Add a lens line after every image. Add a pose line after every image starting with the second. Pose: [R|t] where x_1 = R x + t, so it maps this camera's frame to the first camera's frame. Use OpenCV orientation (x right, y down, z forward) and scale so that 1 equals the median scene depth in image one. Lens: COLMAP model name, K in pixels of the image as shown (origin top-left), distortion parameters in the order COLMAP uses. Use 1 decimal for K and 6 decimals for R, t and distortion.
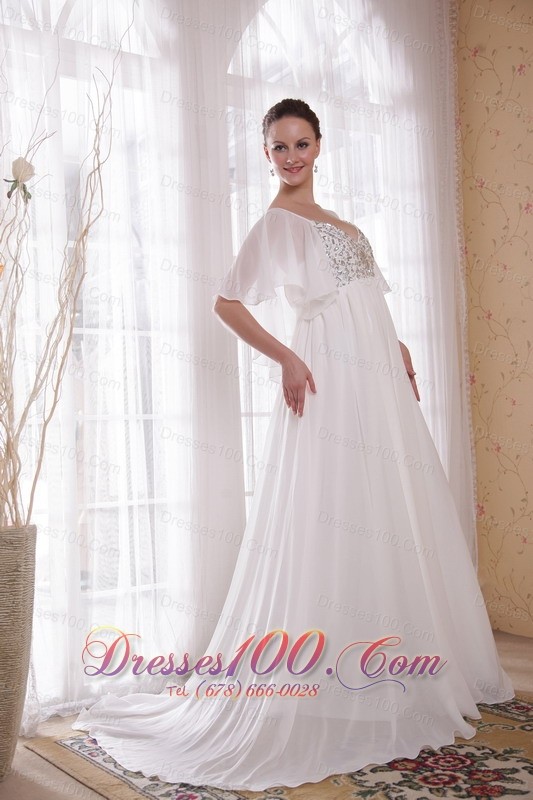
lens RADIAL K [[1016.7, 0, 271.1], [0, 1016.7, 433.8], [0, 0, 1]] dist [0.067022, 0.000000]
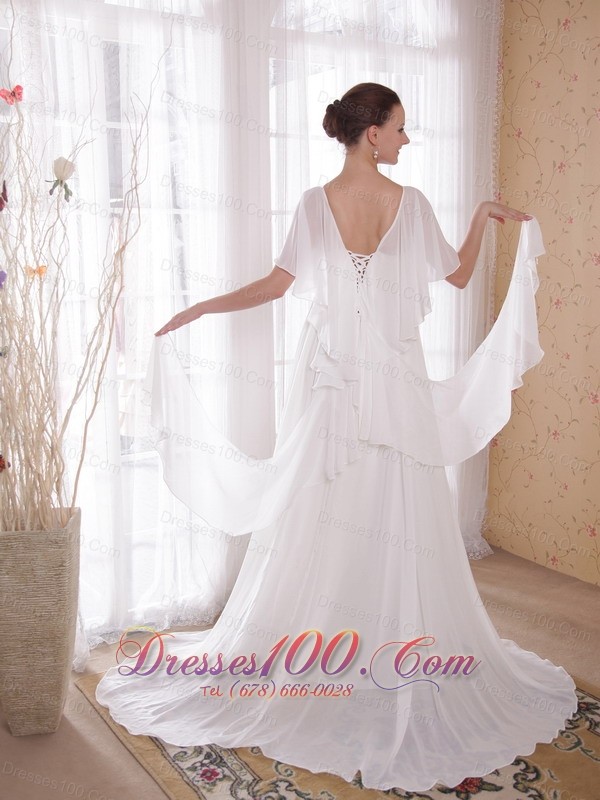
lens RADIAL K [[943.9, 0, 301.5], [0, 943.9, 397.8], [0, 0, 1]] dist [-0.007240, 0.000000]
pose [[0.999178, 0.038891, -0.011398, 0.011722], [-0.035618, 0.976869, 0.210852, -0.193010], [0.019335, -0.210273, 0.977452, 0.028151]]
